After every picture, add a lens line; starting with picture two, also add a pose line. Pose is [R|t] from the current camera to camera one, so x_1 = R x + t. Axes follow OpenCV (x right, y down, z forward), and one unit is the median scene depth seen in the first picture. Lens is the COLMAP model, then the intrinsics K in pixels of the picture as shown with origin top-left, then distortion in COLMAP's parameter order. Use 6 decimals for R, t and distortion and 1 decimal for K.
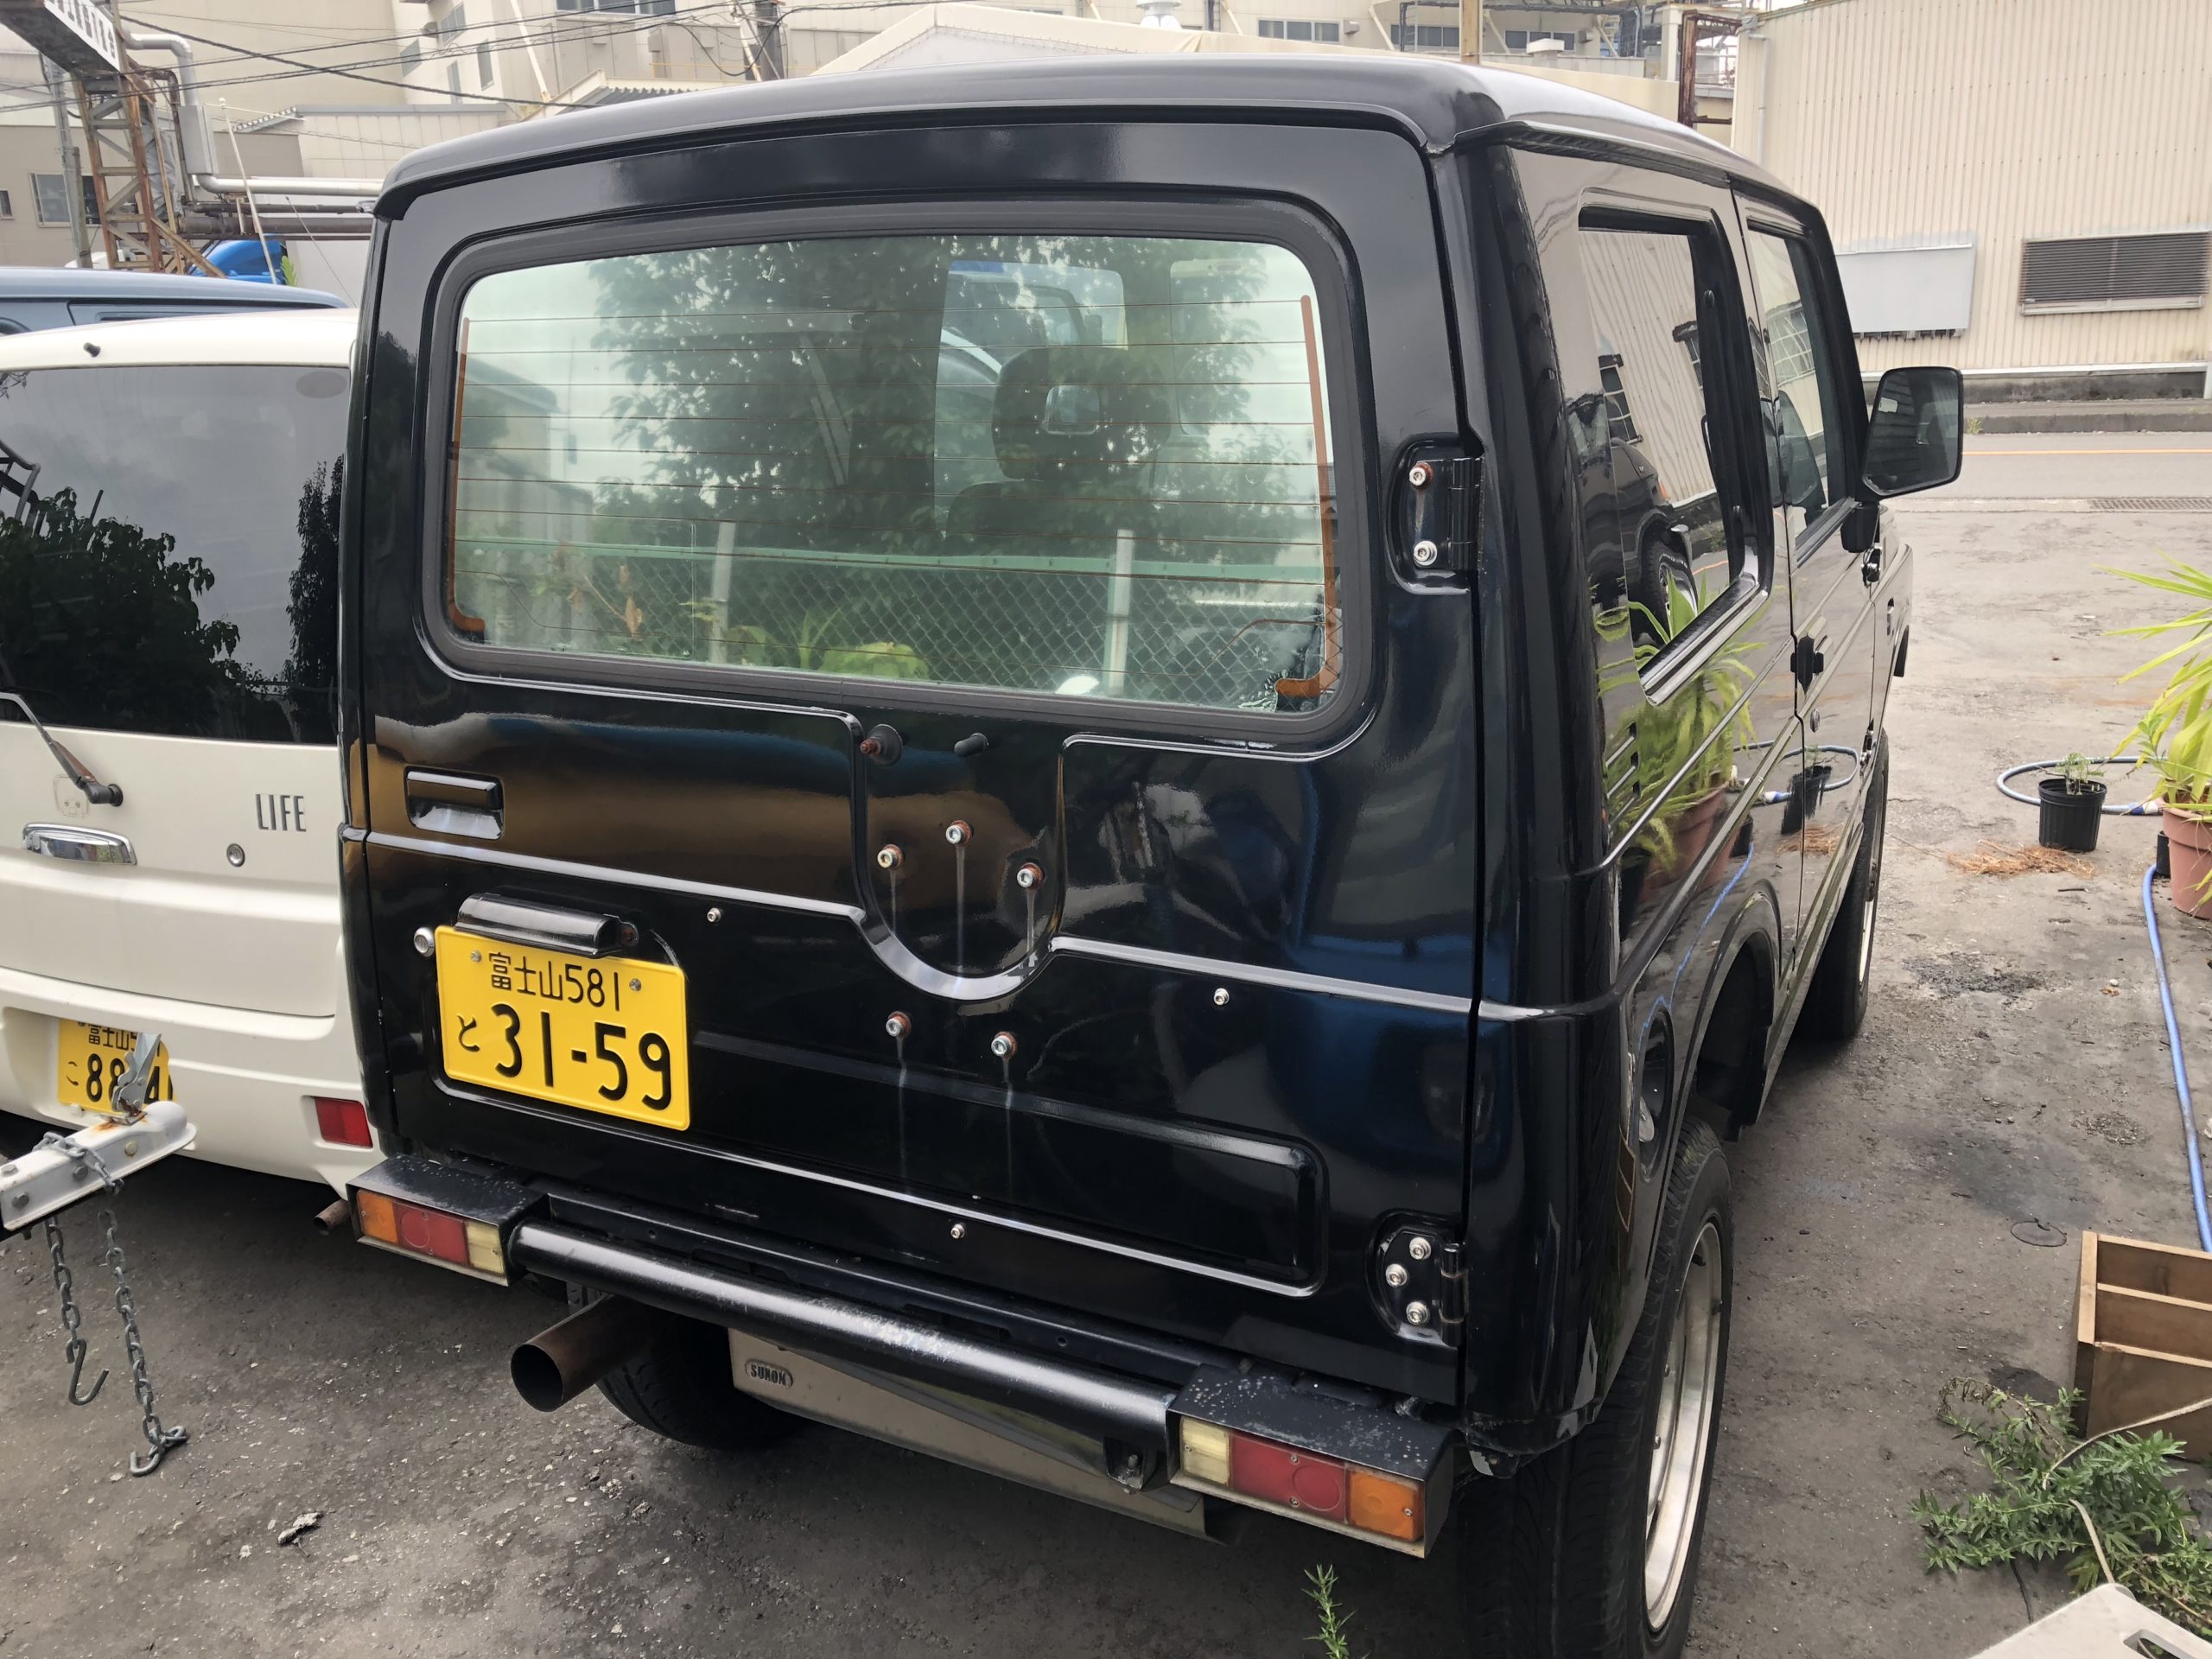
lens RADIAL K [[1825.8, 0, 1106.7], [0, 1825.8, 828.2], [0, 0, 1]] dist [0.004894, 0.002711]
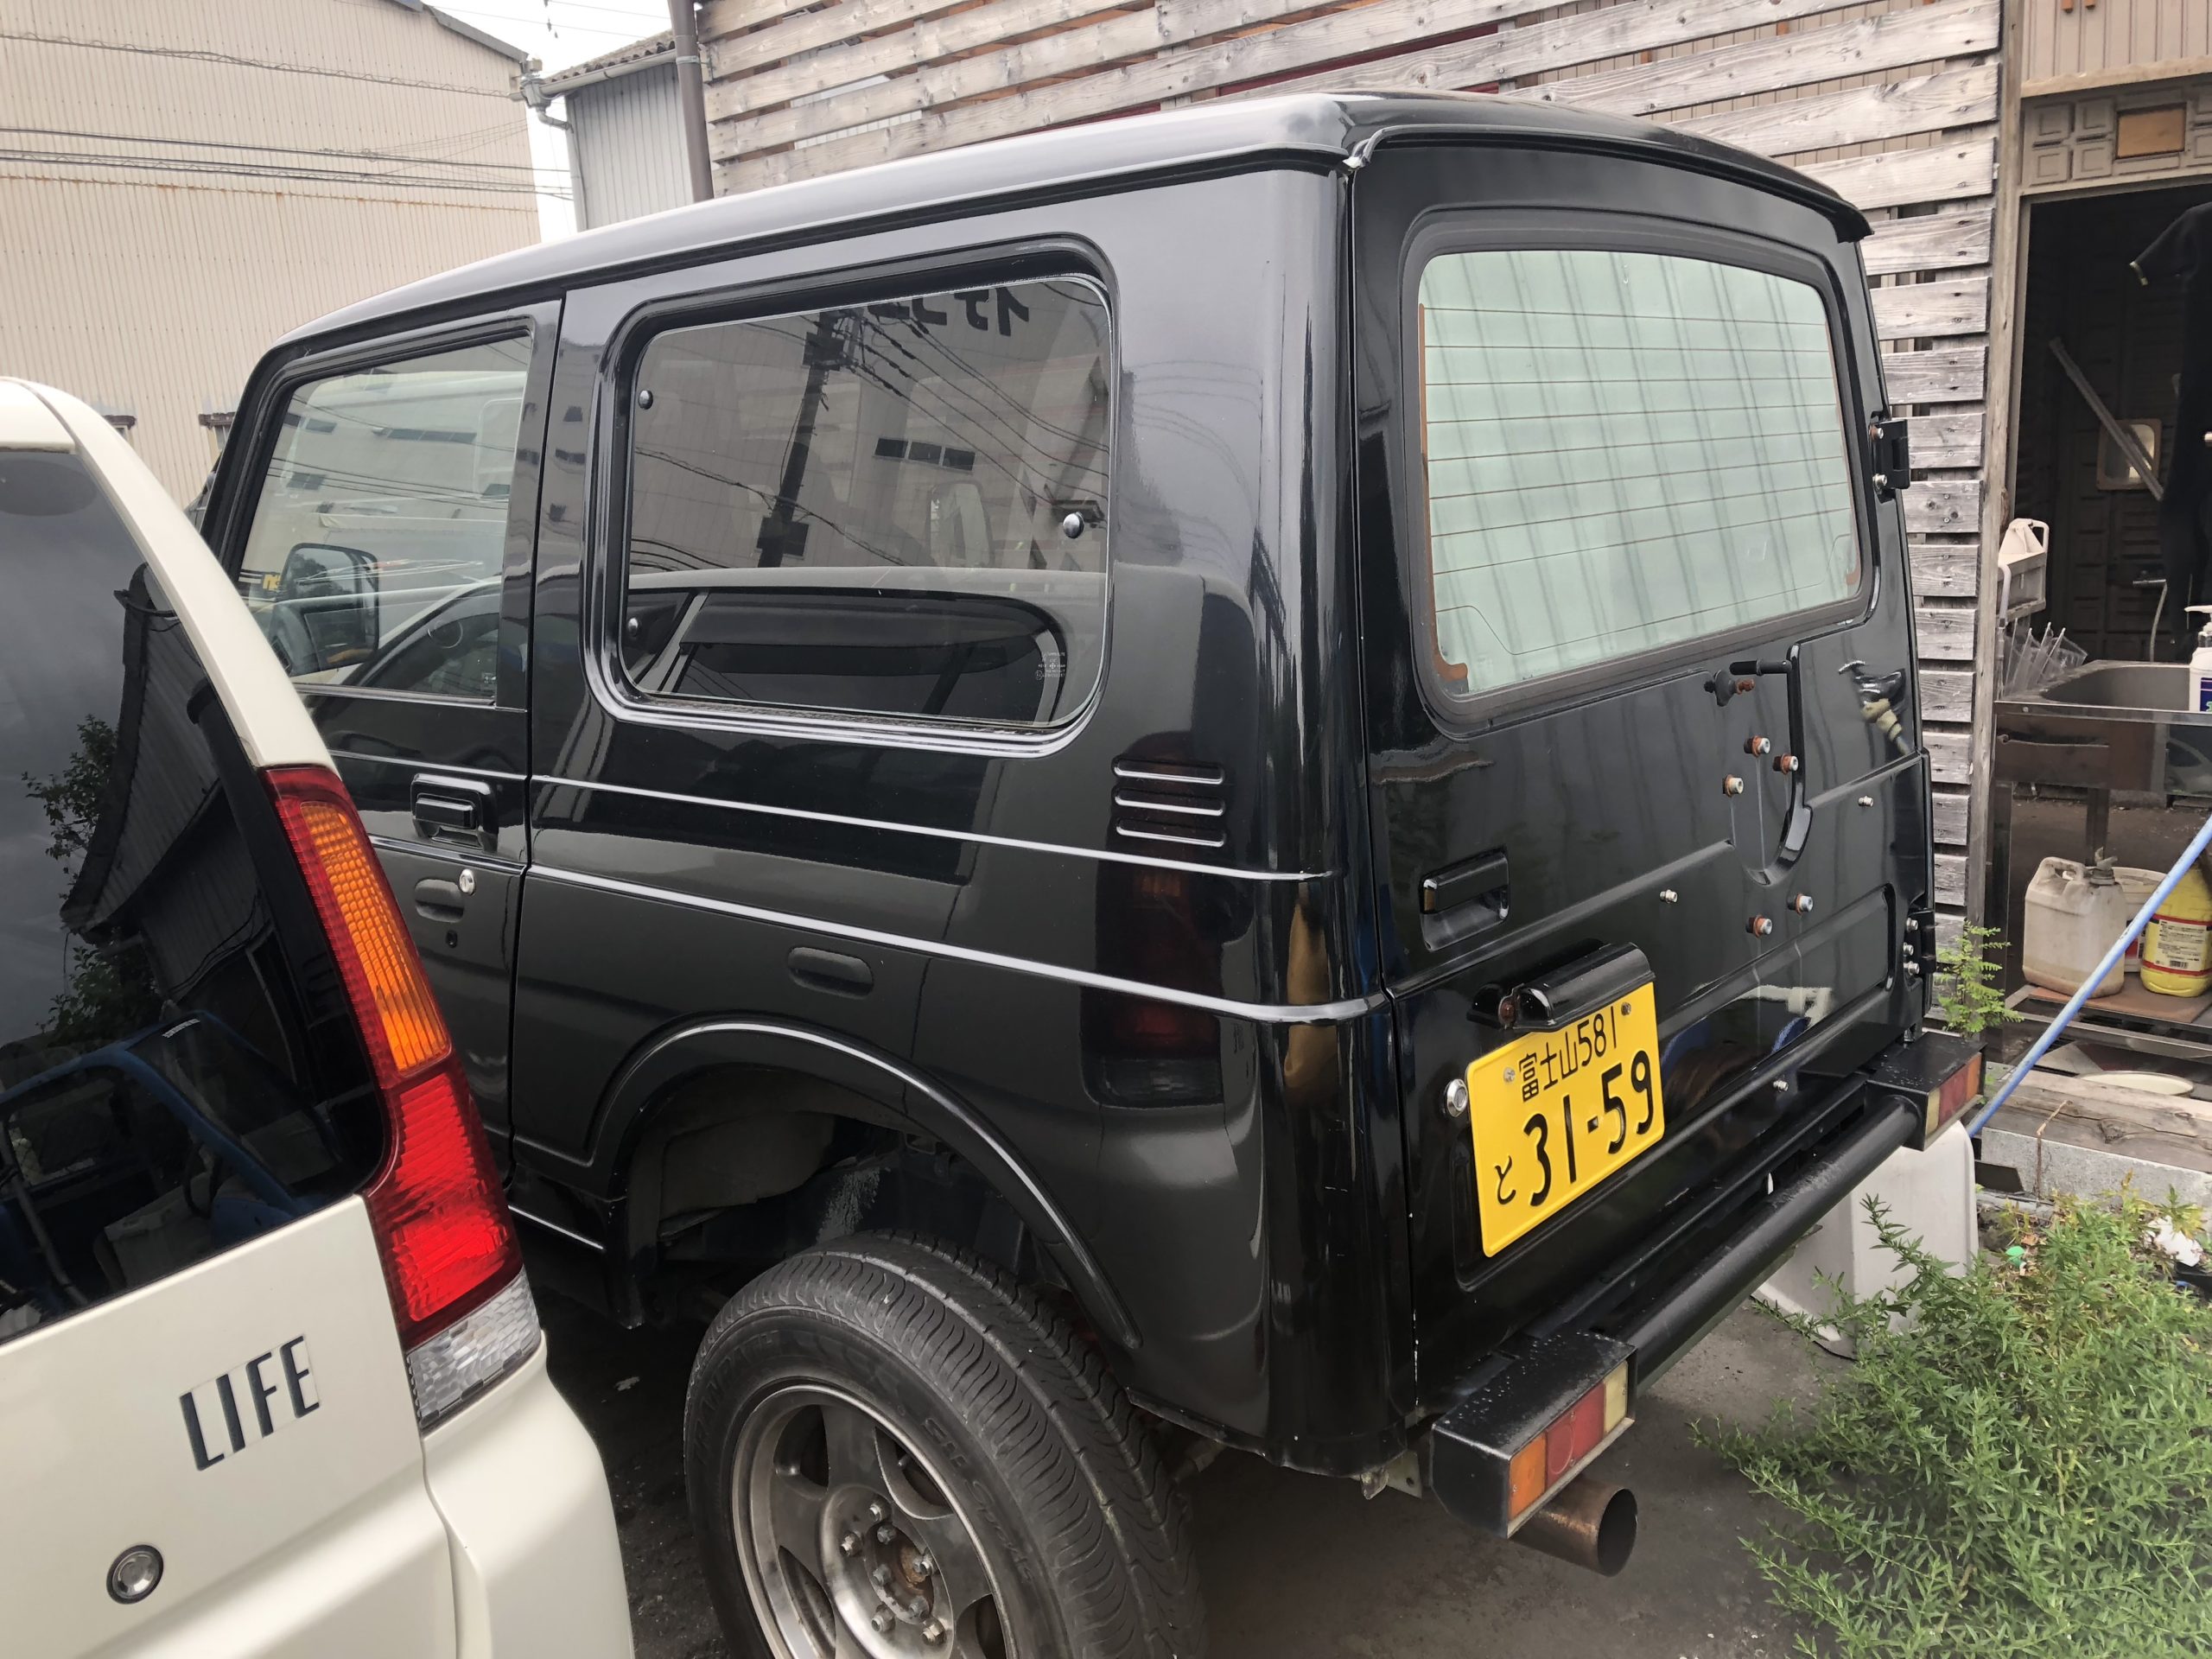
lens RADIAL K [[1825.8, 0, 1109.0], [0, 1825.8, 829.6], [0, 0, 1]] dist [0.004894, 0.002711]
pose [[0.239484, -0.183142, 0.953471, -1.141136], [0.314884, 0.943616, 0.102159, -0.171669], [-0.918420, 0.275767, 0.283650, 0.904696]]
